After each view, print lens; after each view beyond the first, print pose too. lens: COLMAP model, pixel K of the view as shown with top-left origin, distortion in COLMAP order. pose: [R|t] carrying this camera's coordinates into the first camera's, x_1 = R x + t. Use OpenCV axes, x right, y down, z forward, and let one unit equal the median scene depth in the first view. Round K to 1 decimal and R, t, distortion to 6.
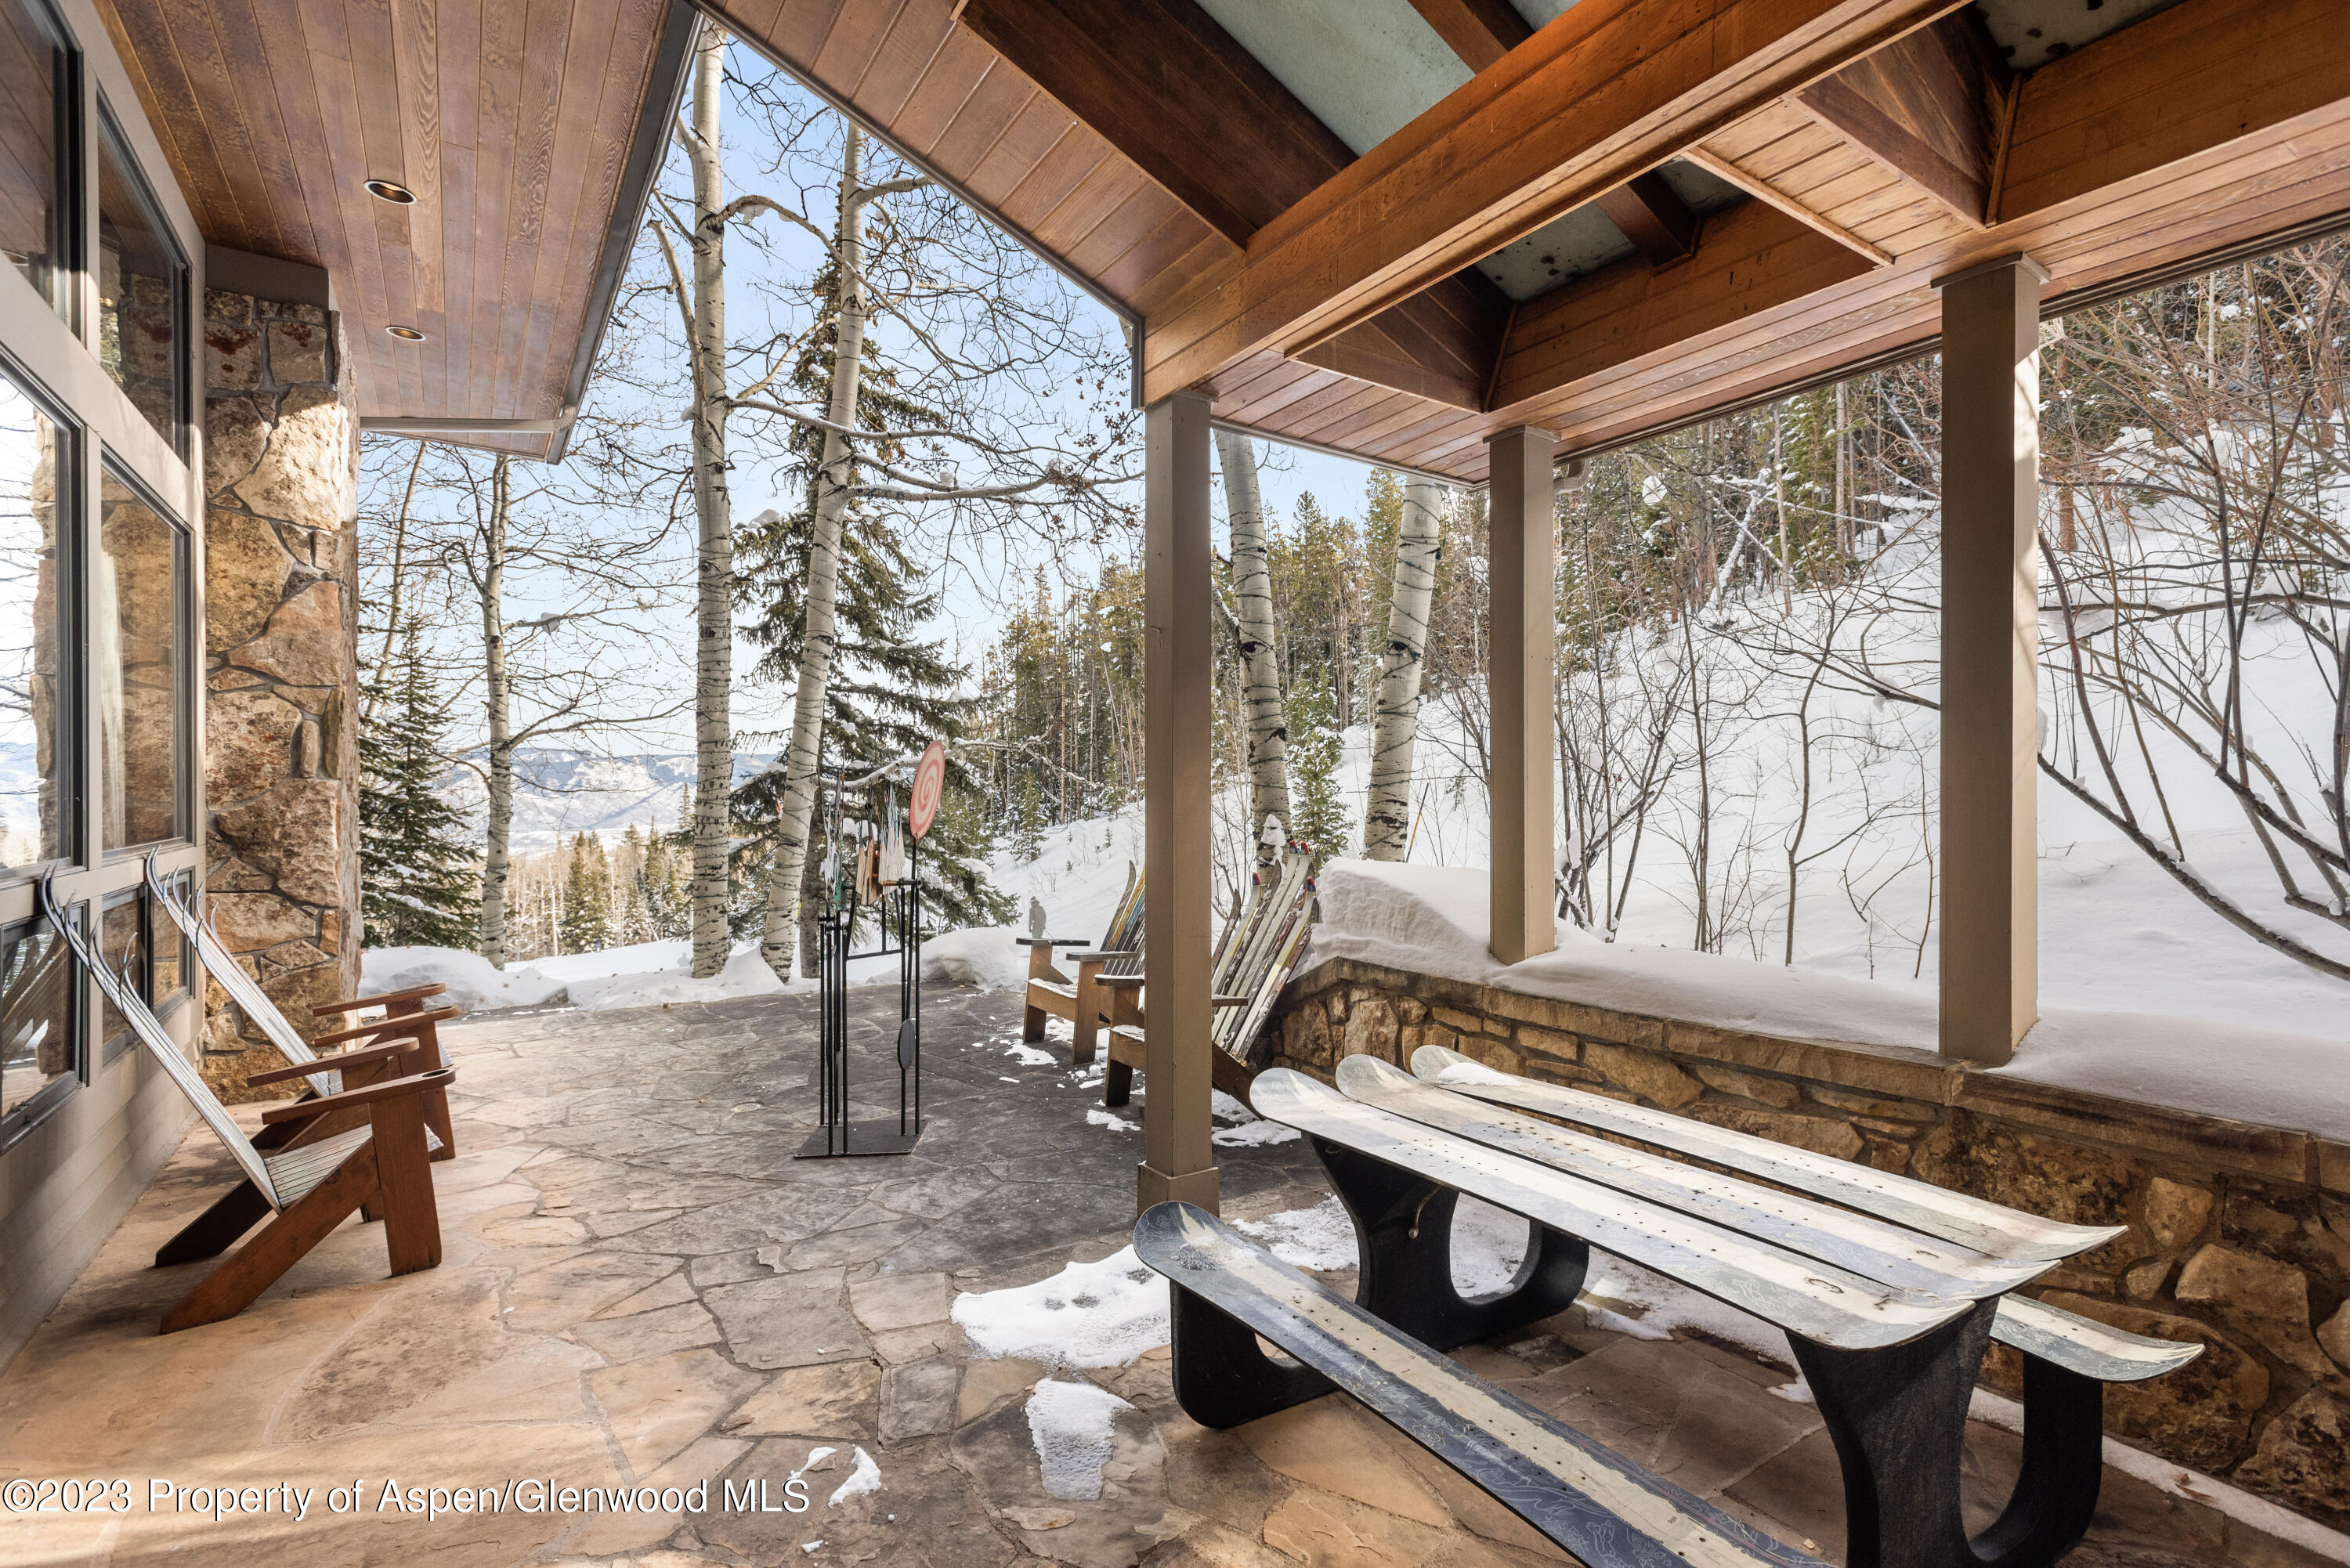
lens RADIAL K [[1087.1, 0, 1186.9], [0, 1087.1, 787.9], [0, 0, 1]] dist [0.010667, -0.000116]
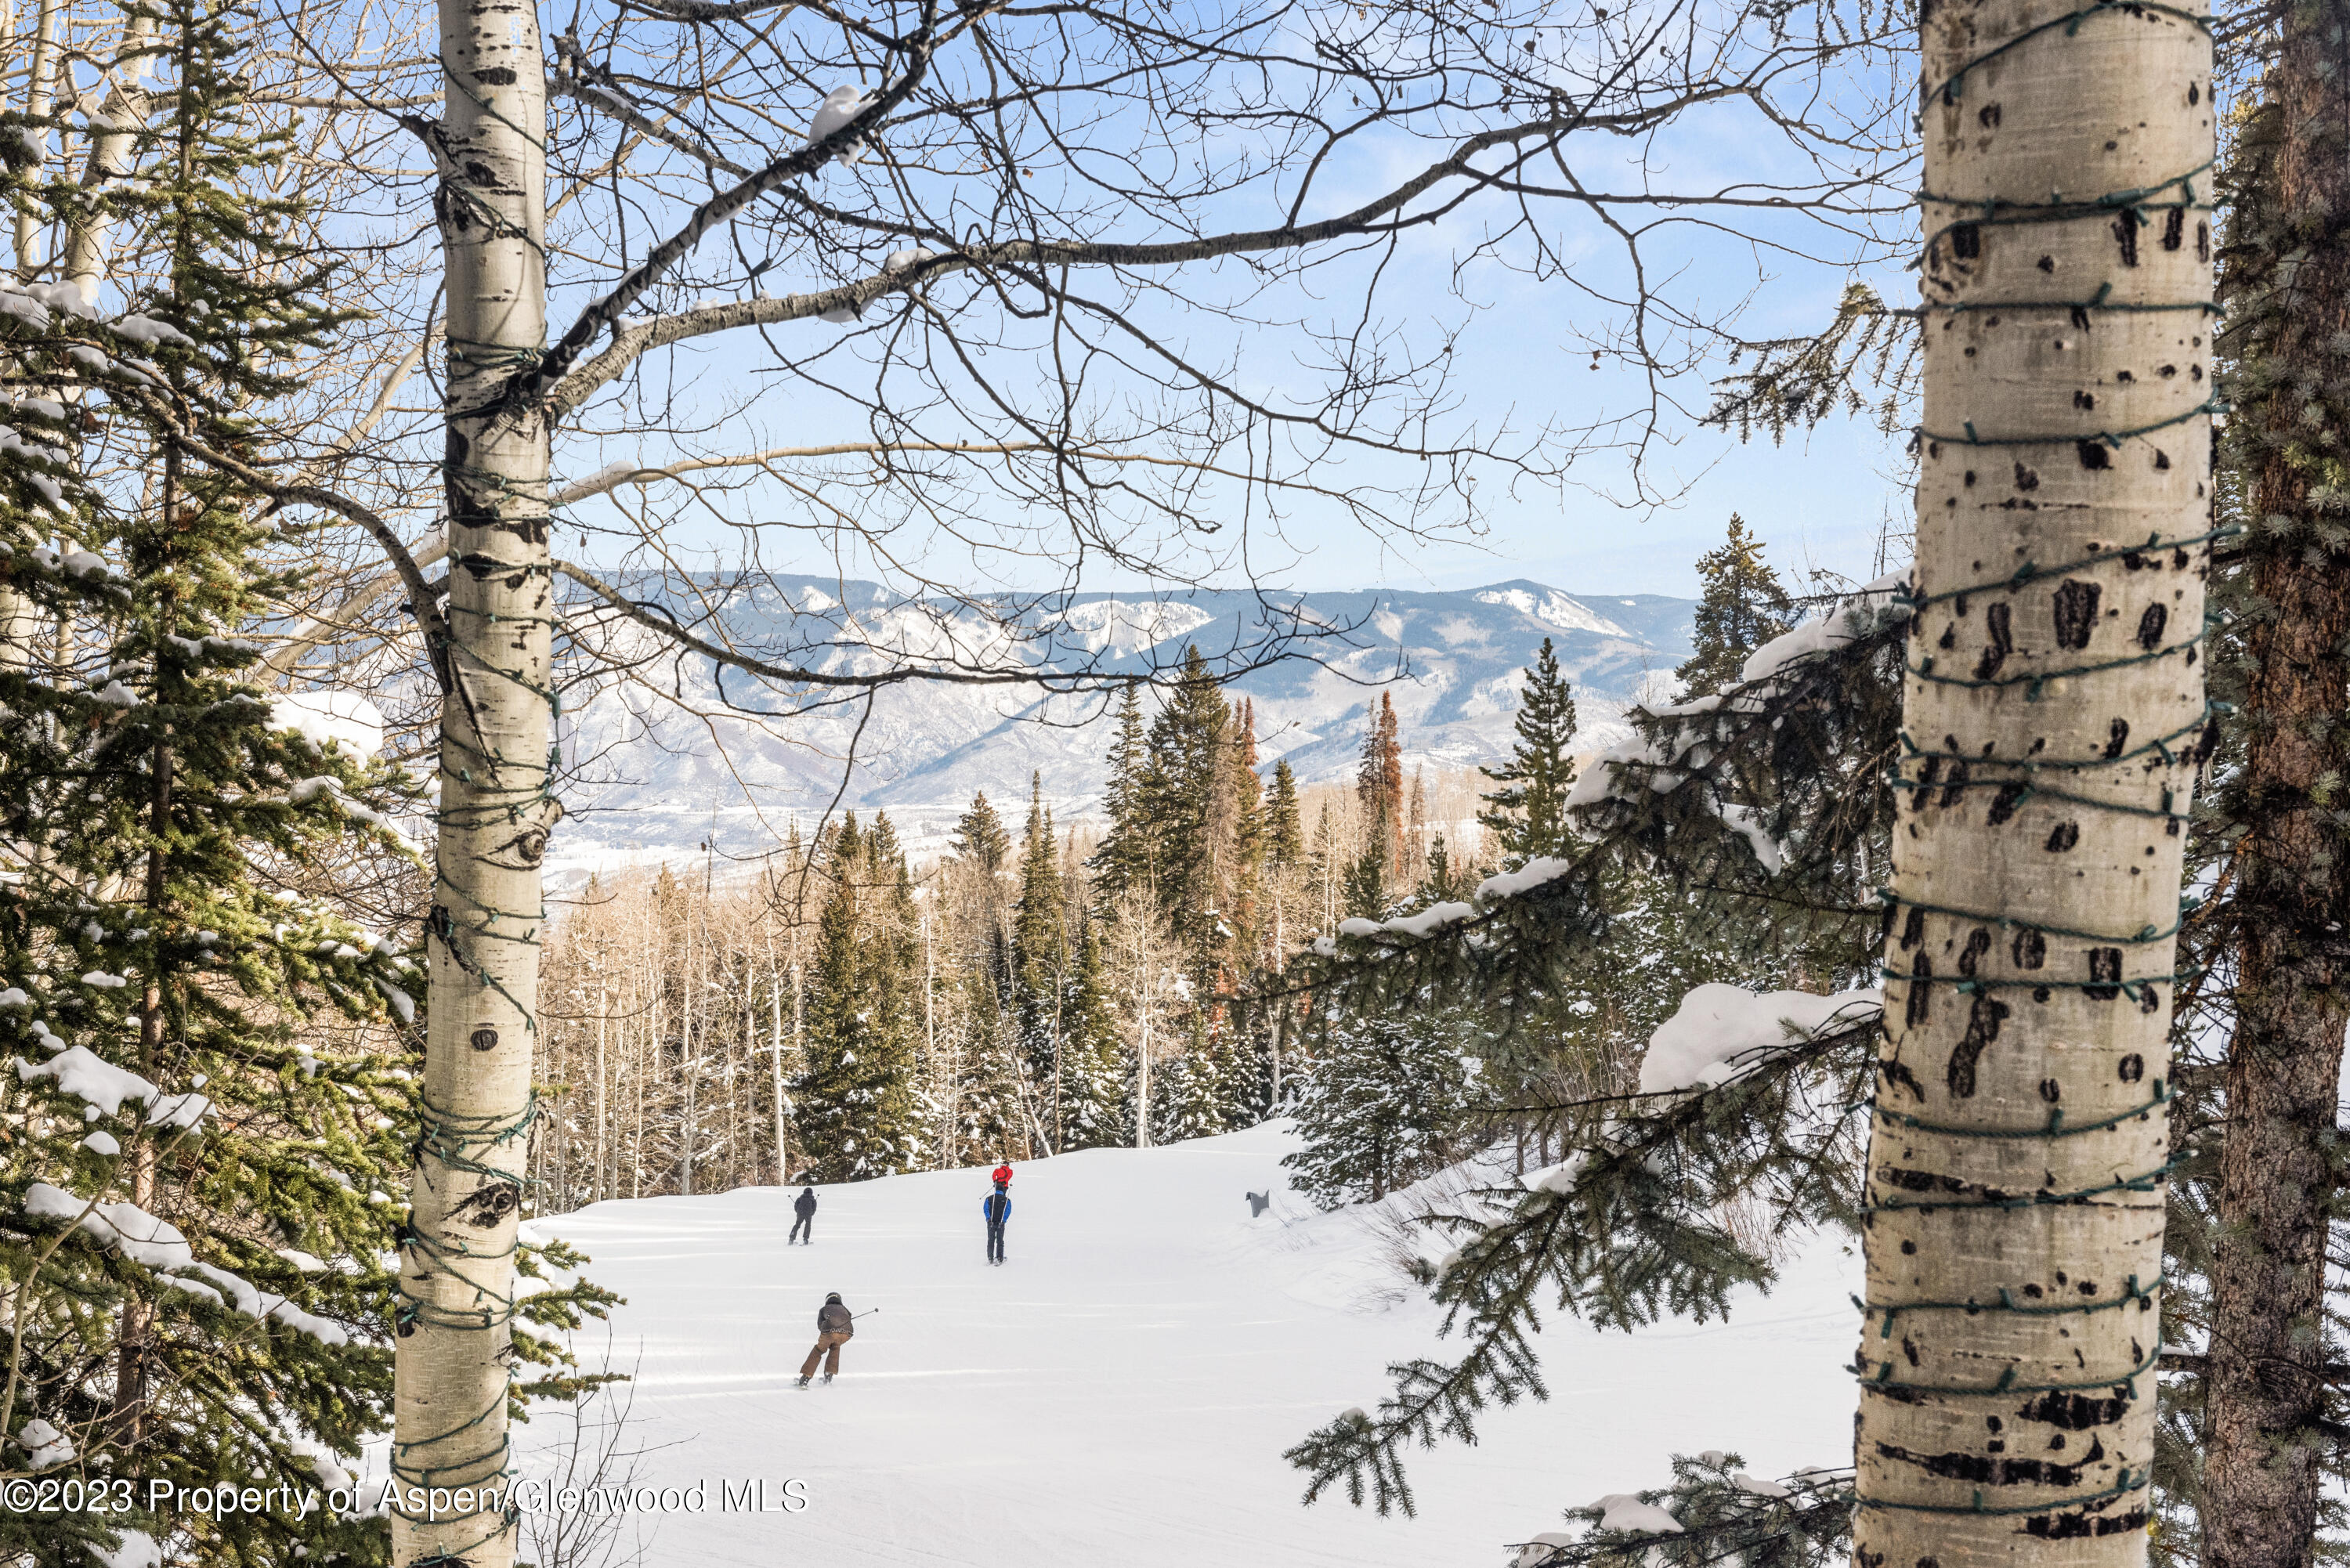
lens RADIAL K [[3500.0, 0, 1175.0], [0, 3500.0, 779.6], [0, 0, 1]] dist [-0.003853, 0.000000]
pose [[0.915180, 0.026902, -0.402148, -0.283927], [-0.018369, 0.999517, 0.025060, 0.004160], [0.402628, -0.015548, 0.915232, 0.495075]]
